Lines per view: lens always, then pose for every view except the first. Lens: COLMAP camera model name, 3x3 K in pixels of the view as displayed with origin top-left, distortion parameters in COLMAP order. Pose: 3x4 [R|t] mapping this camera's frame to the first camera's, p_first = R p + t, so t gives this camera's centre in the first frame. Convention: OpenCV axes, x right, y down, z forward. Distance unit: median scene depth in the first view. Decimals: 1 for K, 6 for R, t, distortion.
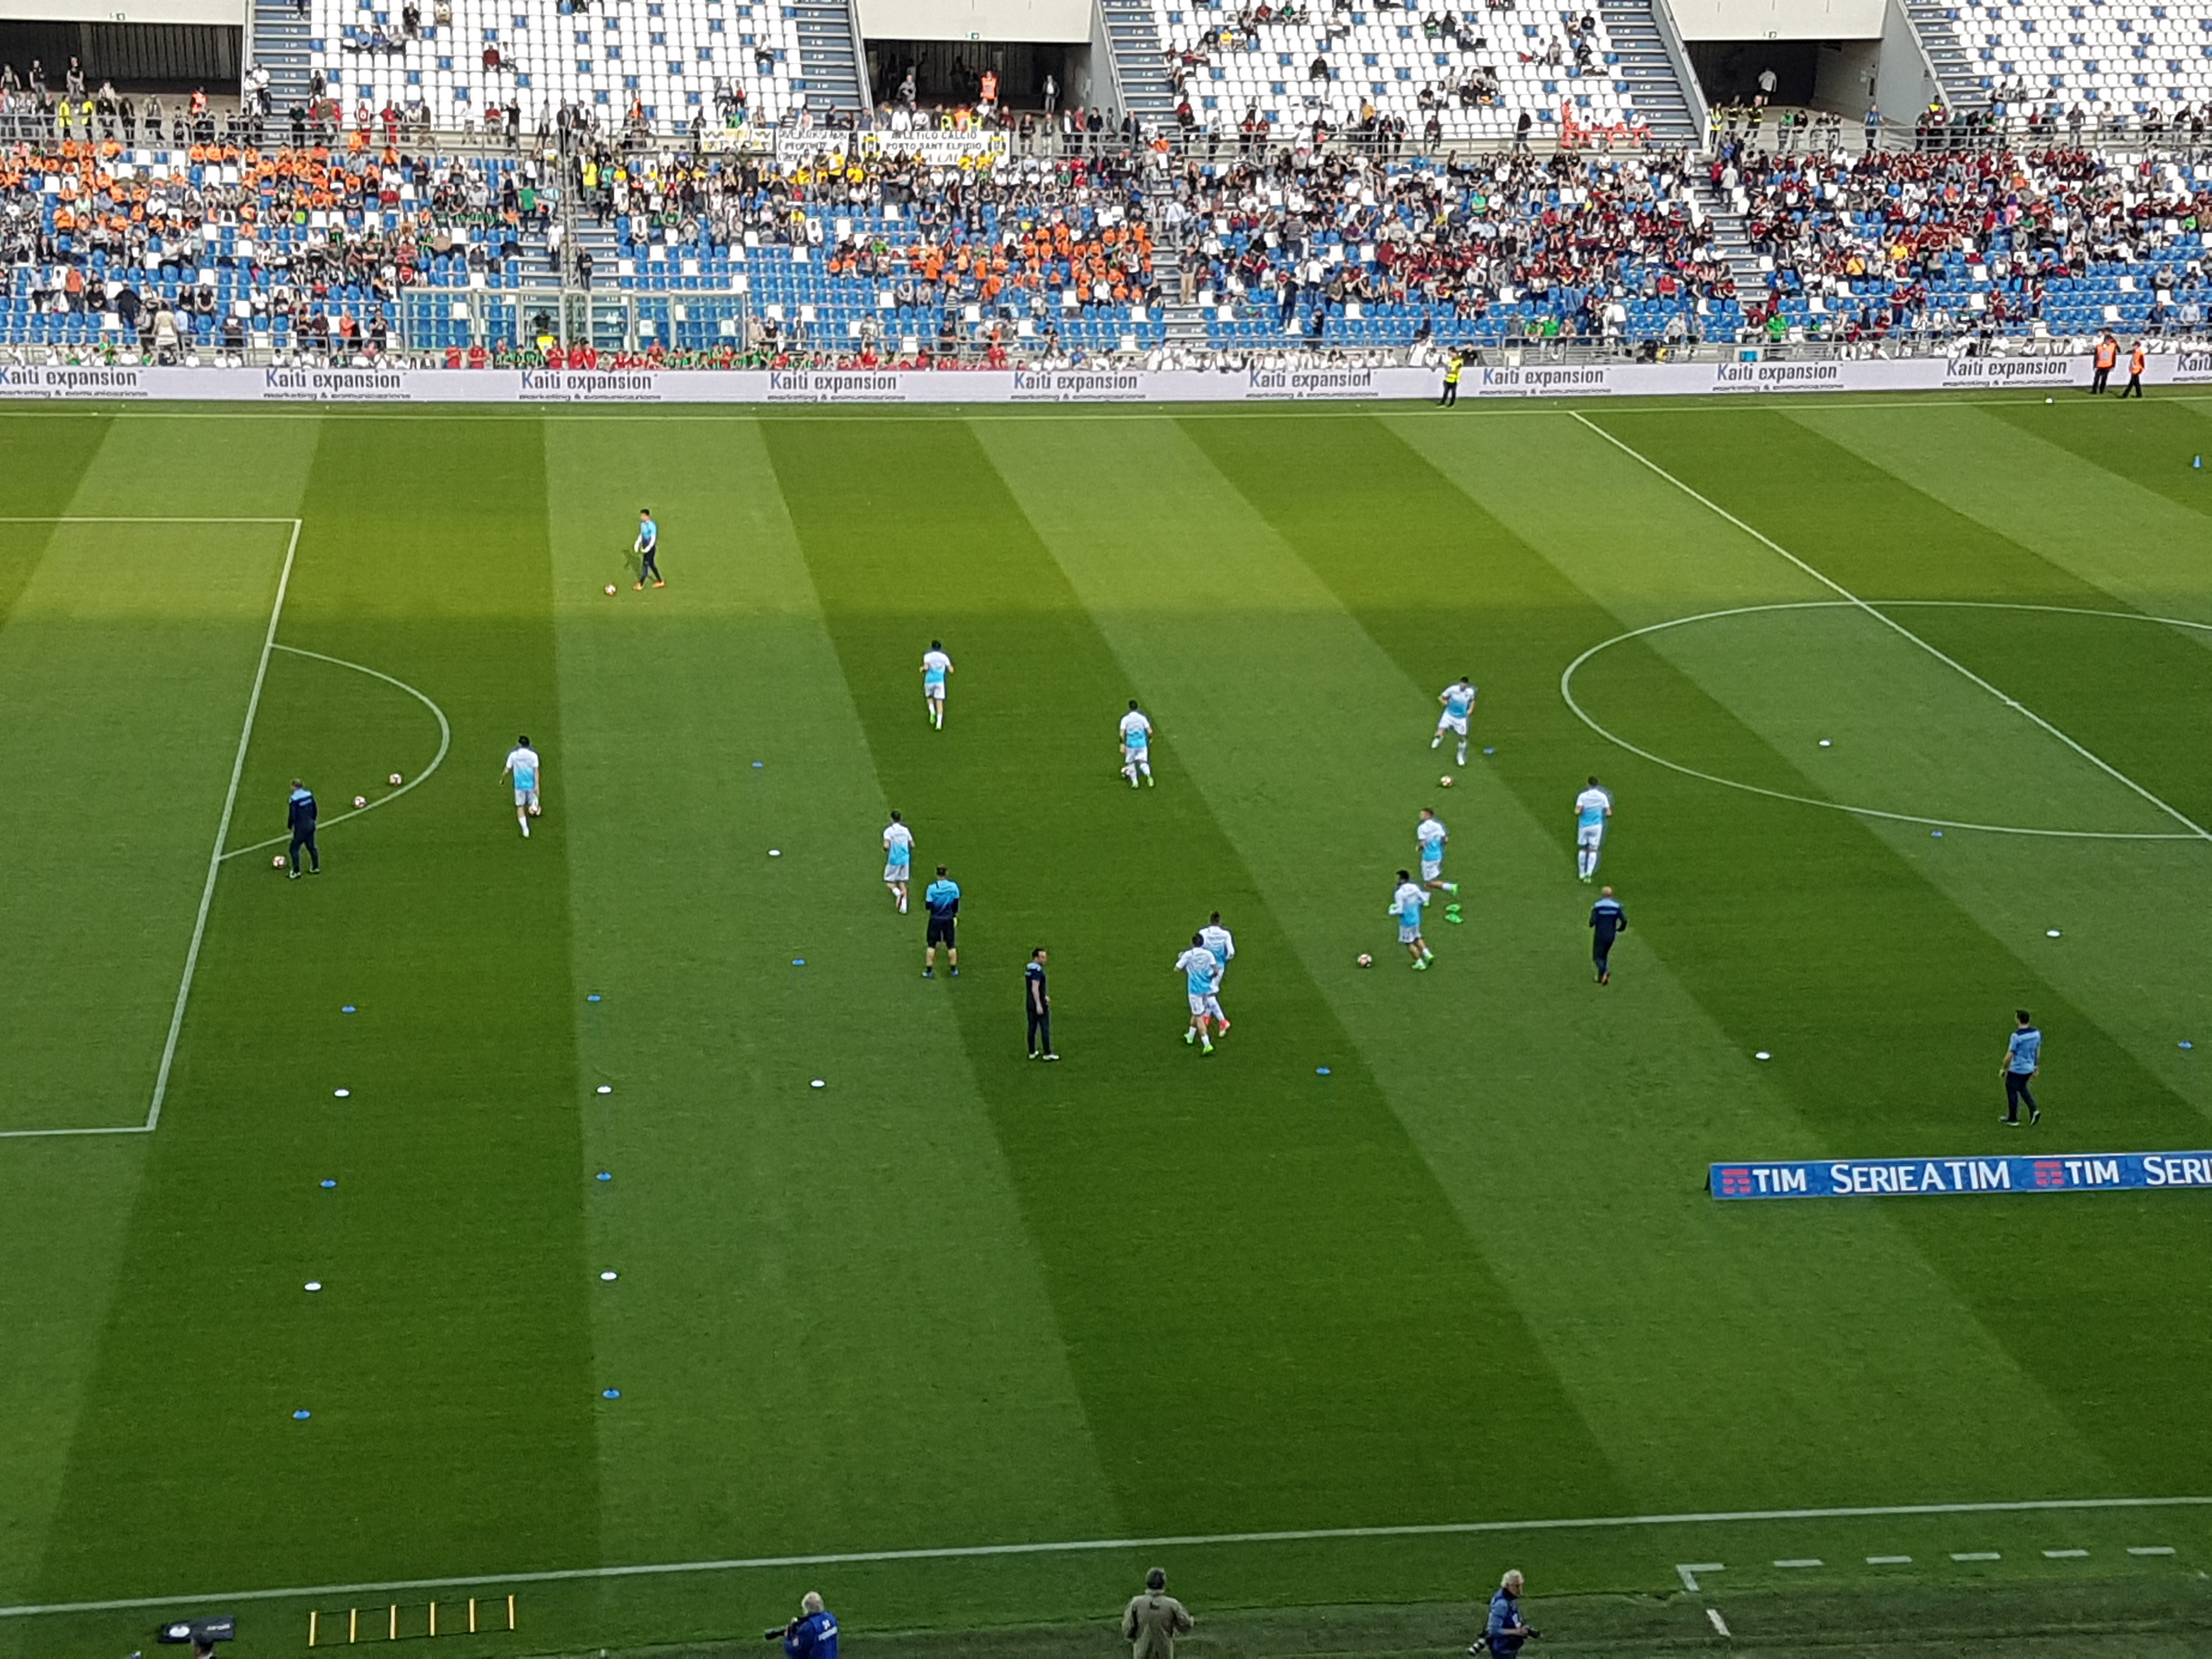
lens RADIAL K [[1696.8, 0, 1182.7], [0, 1696.8, 790.6], [0, 0, 1]] dist [0.137713, -0.175468]
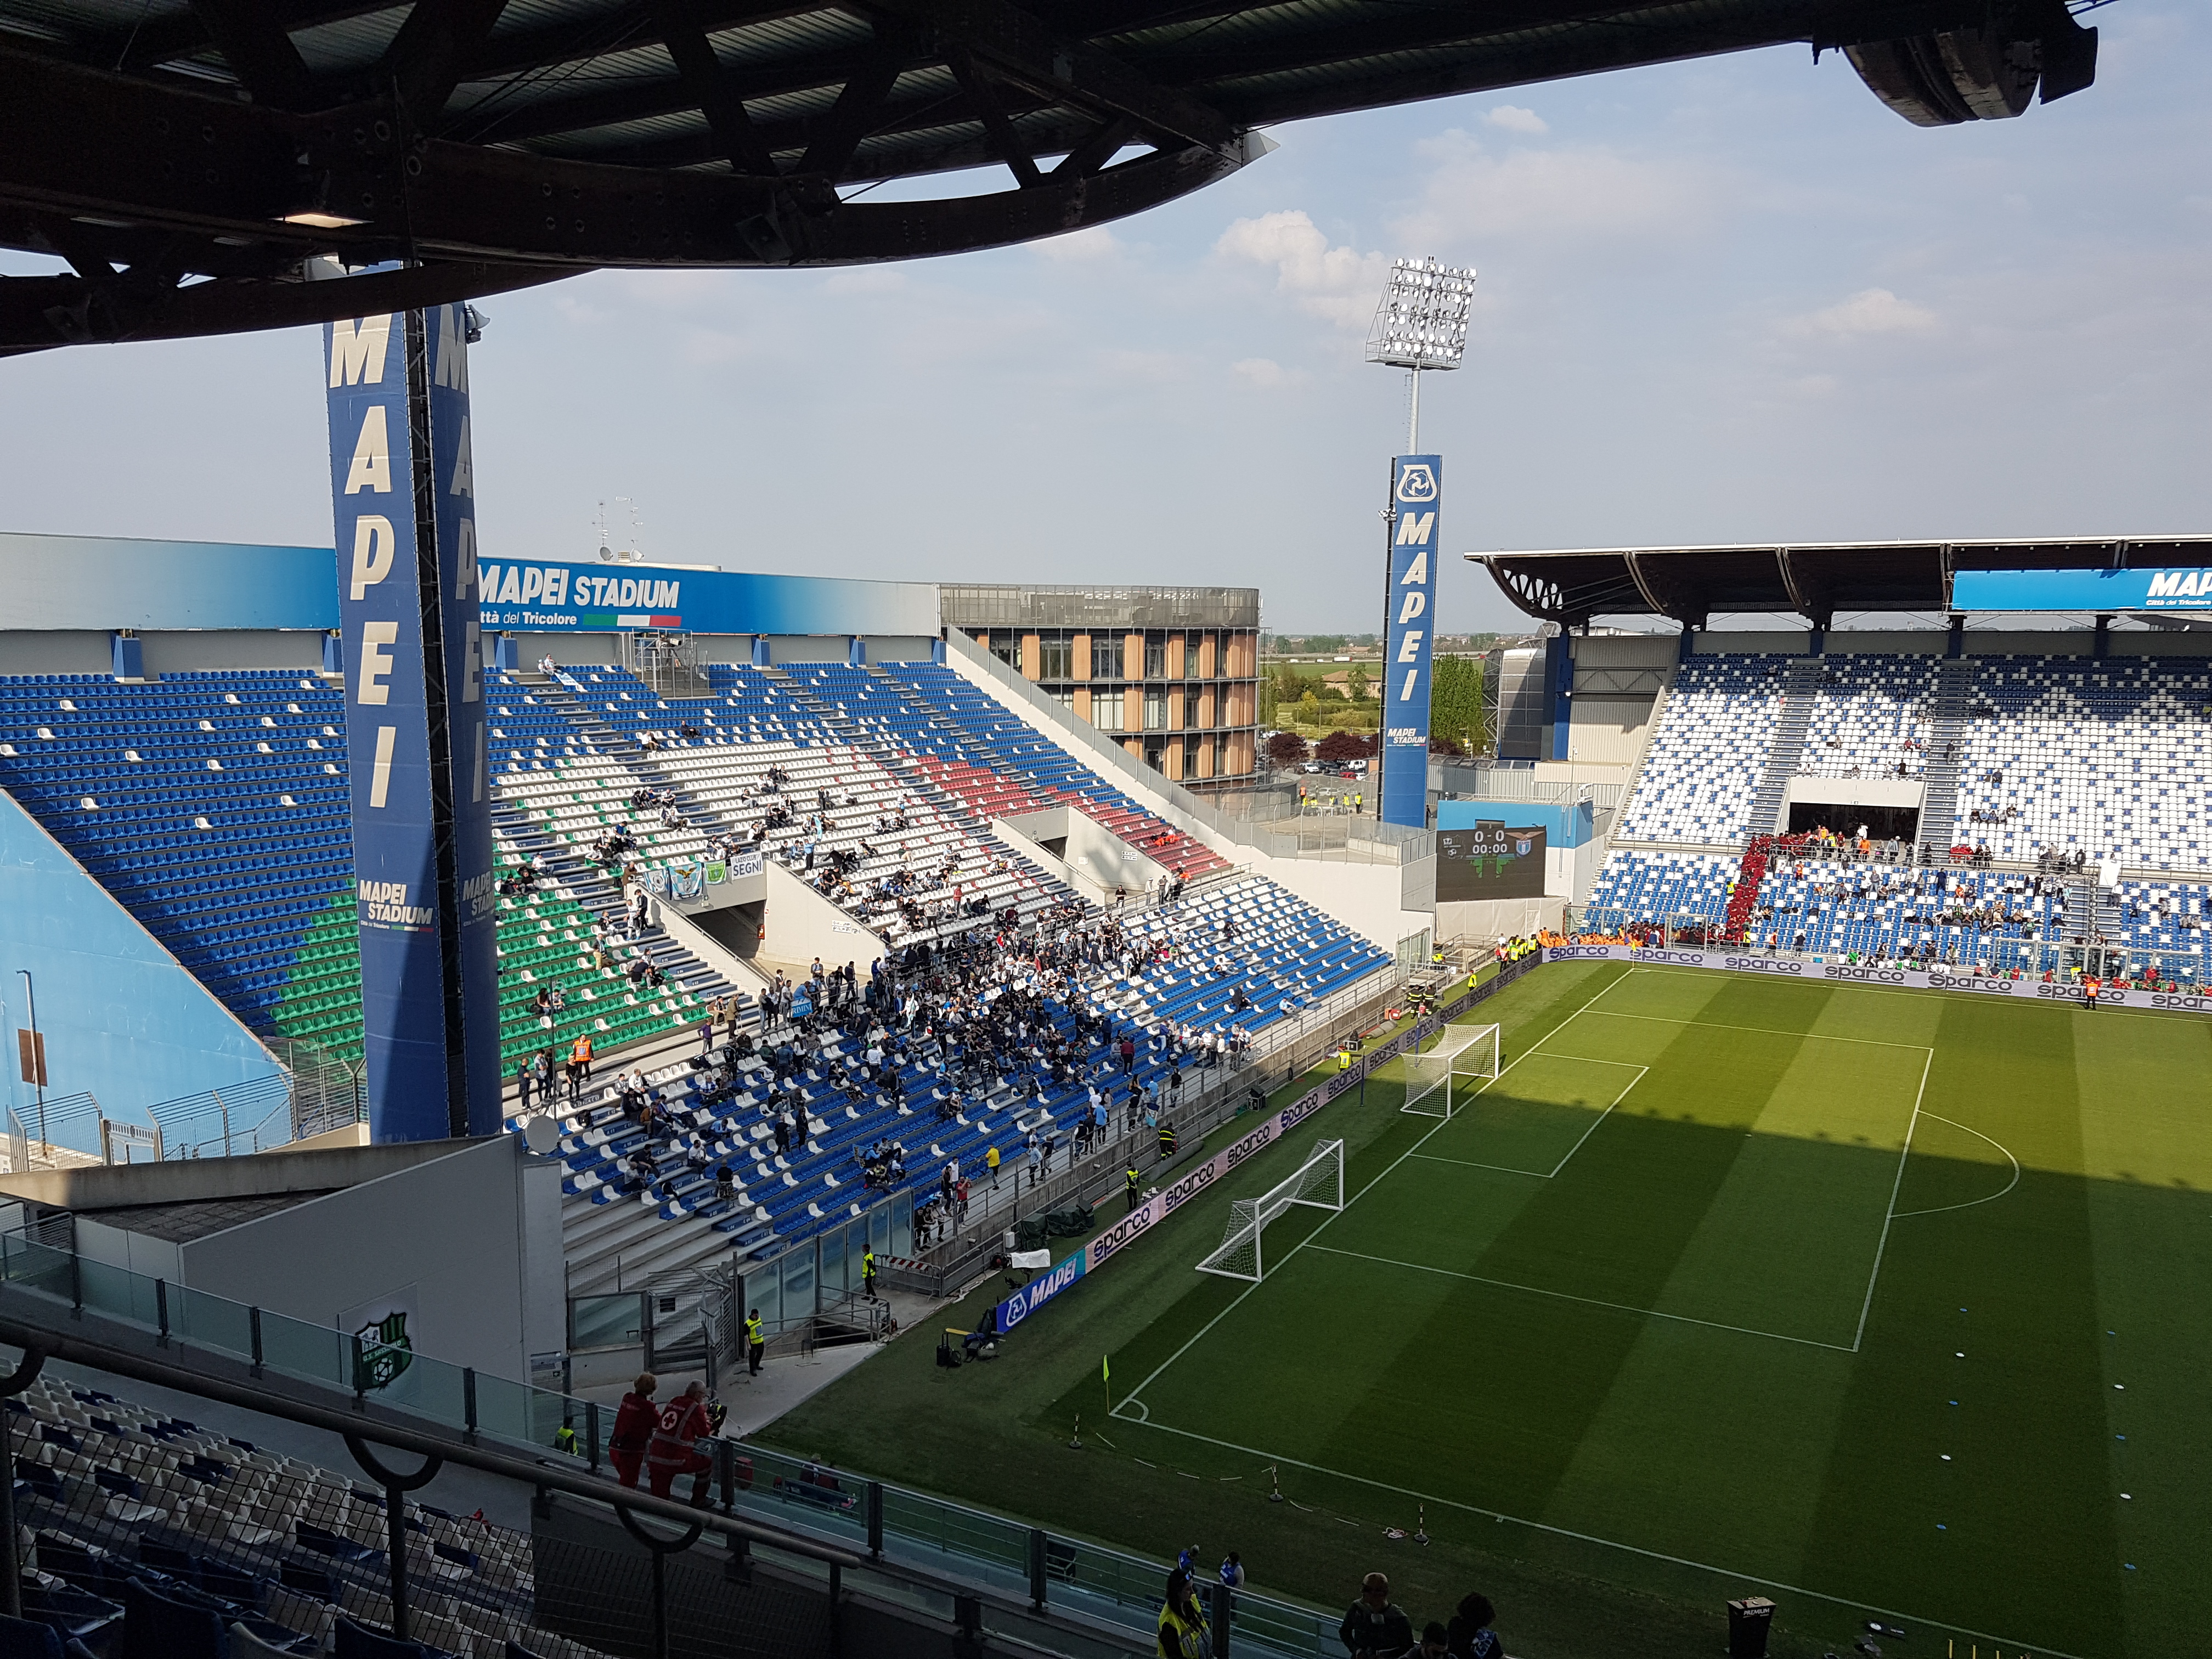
lens RADIAL K [[1696.8, 0, 1085.4], [0, 1696.8, 863.6], [0, 0, 1]] dist [0.137713, -0.175468]
pose [[0.885267, 0.059198, -0.461300, -0.451007], [-0.220975, 0.926297, -0.305196, 0.418515], [0.409234, 0.372116, 0.833101, -0.973295]]
